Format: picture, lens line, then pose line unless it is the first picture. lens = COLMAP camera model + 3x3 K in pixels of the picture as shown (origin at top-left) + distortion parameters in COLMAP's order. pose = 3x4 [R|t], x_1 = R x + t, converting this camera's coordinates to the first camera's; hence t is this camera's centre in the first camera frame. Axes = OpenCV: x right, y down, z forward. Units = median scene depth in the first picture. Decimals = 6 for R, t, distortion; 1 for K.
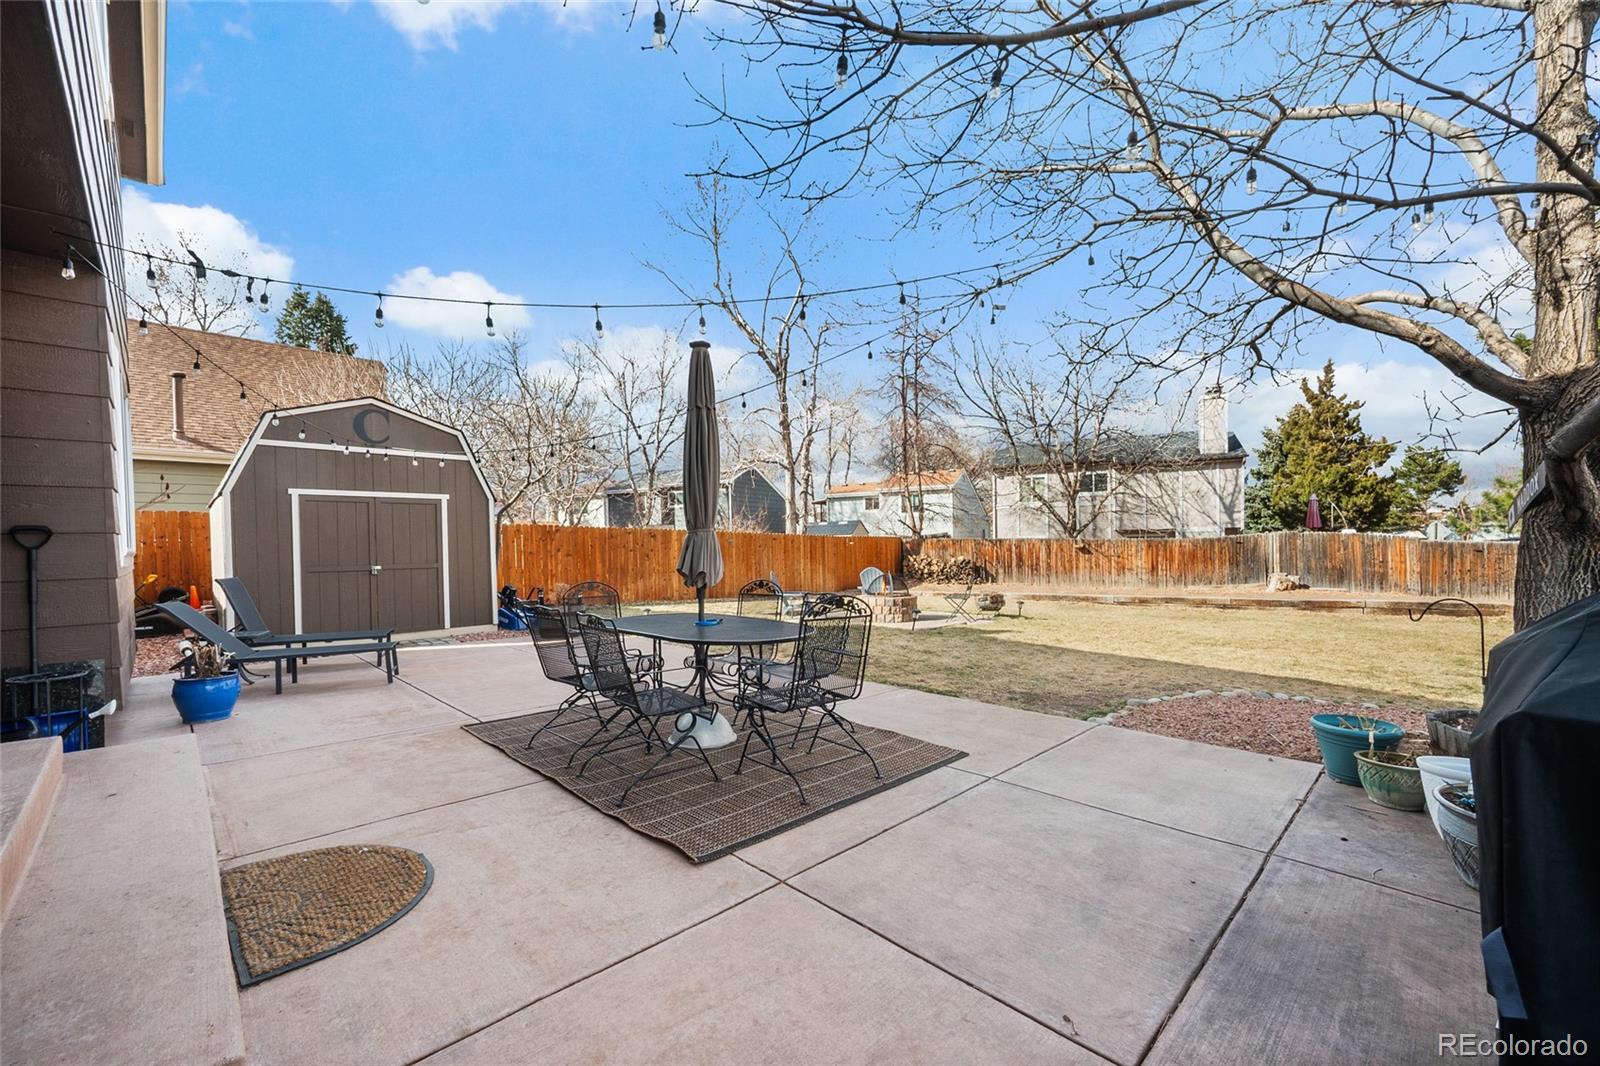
lens RADIAL K [[651.5, 0, 781.0], [0, 651.5, 551.8], [0, 0, 1]] dist [-0.003123, -0.000100]
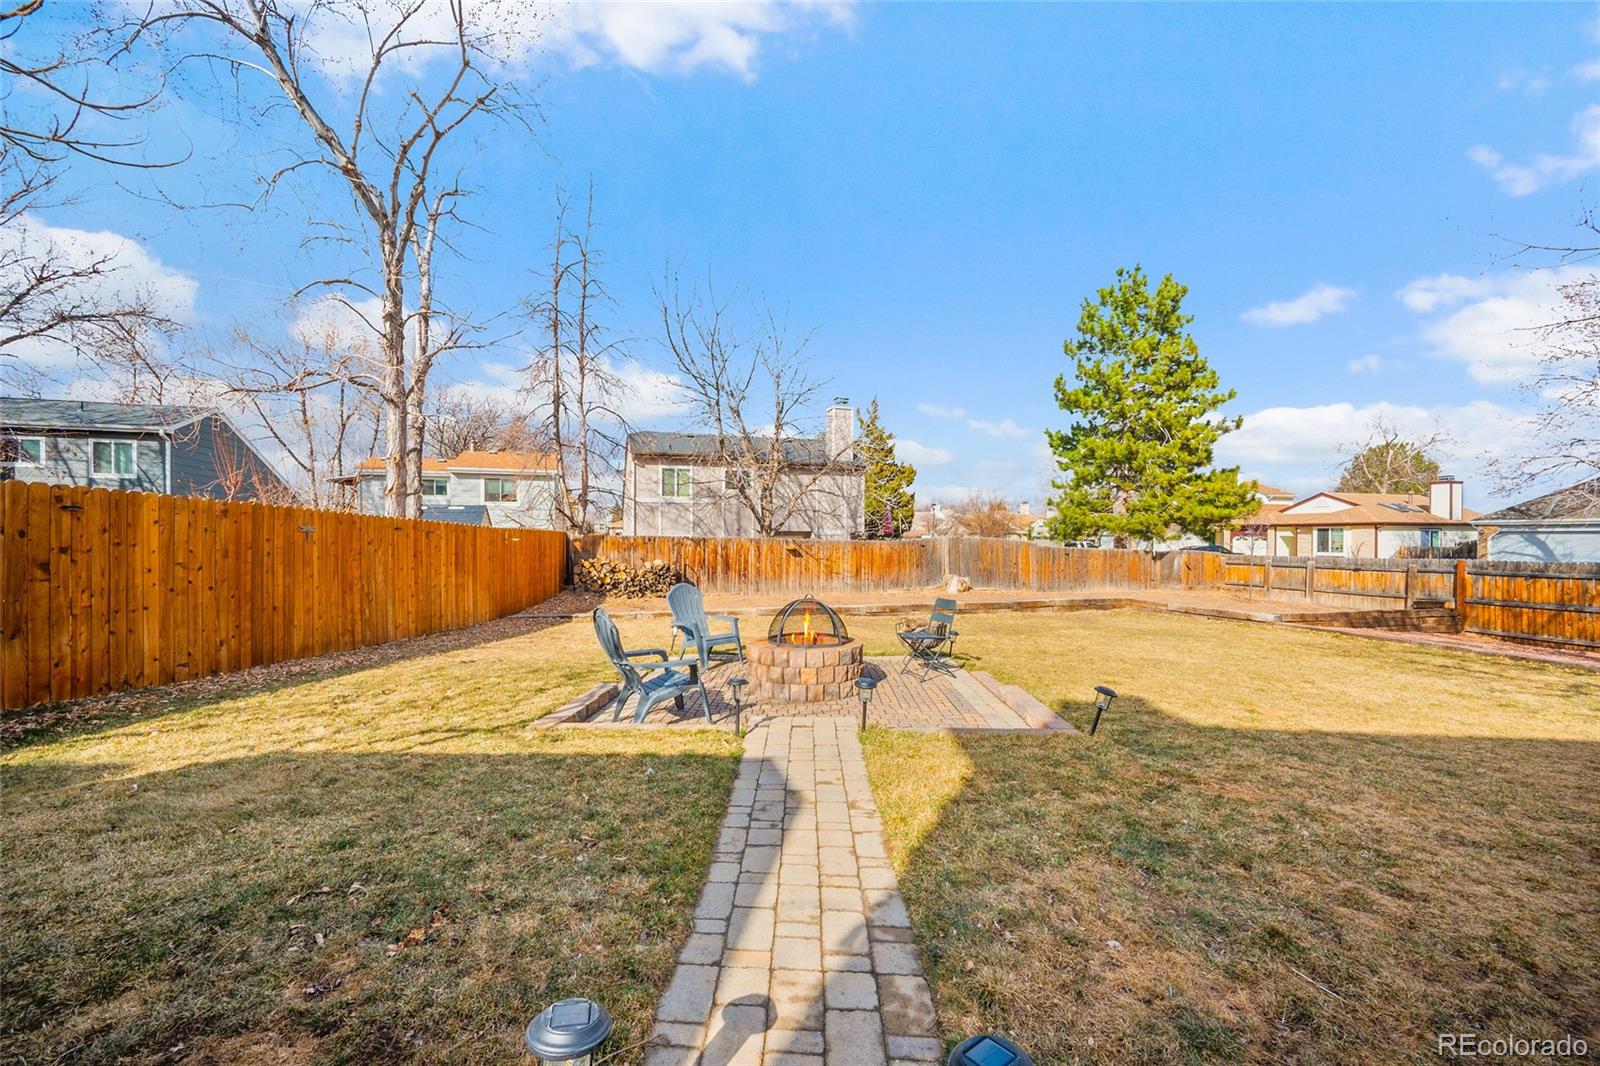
lens RADIAL K [[624.5, 0, 792.7], [0, 624.5, 542.6], [0, 0, 1]] dist [-0.008415, 0.002031]
pose [[0.717222, 0.014384, 0.696697, -0.119183], [-0.003968, 0.999855, -0.016558, -0.001621], [-0.696834, 0.009111, 0.717175, 0.400069]]
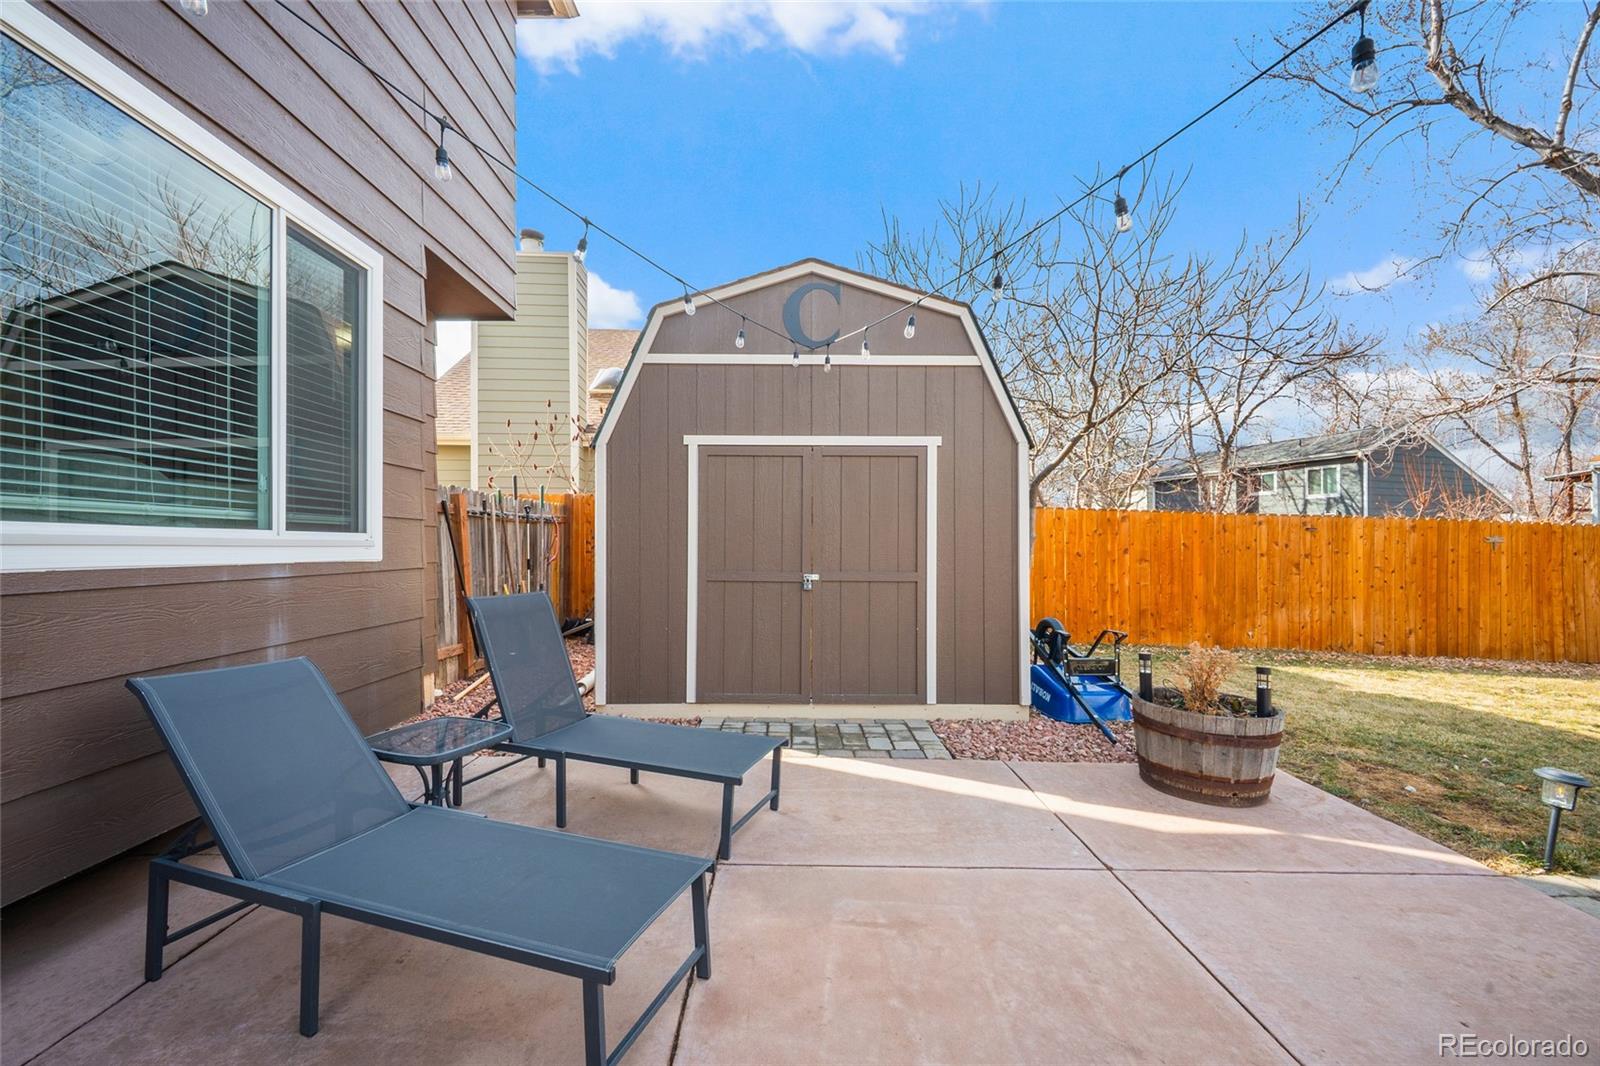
lens RADIAL K [[629.1, 0, 790.8], [0, 629.1, 543.4], [0, 0, 1]] dist [-0.002649, 0.002148]
pose [[0.727094, 0.016320, -0.686344, -0.119834], [-0.024201, 0.999705, -0.001867, -0.000768], [0.686111, 0.017968, 0.727275, 0.262001]]
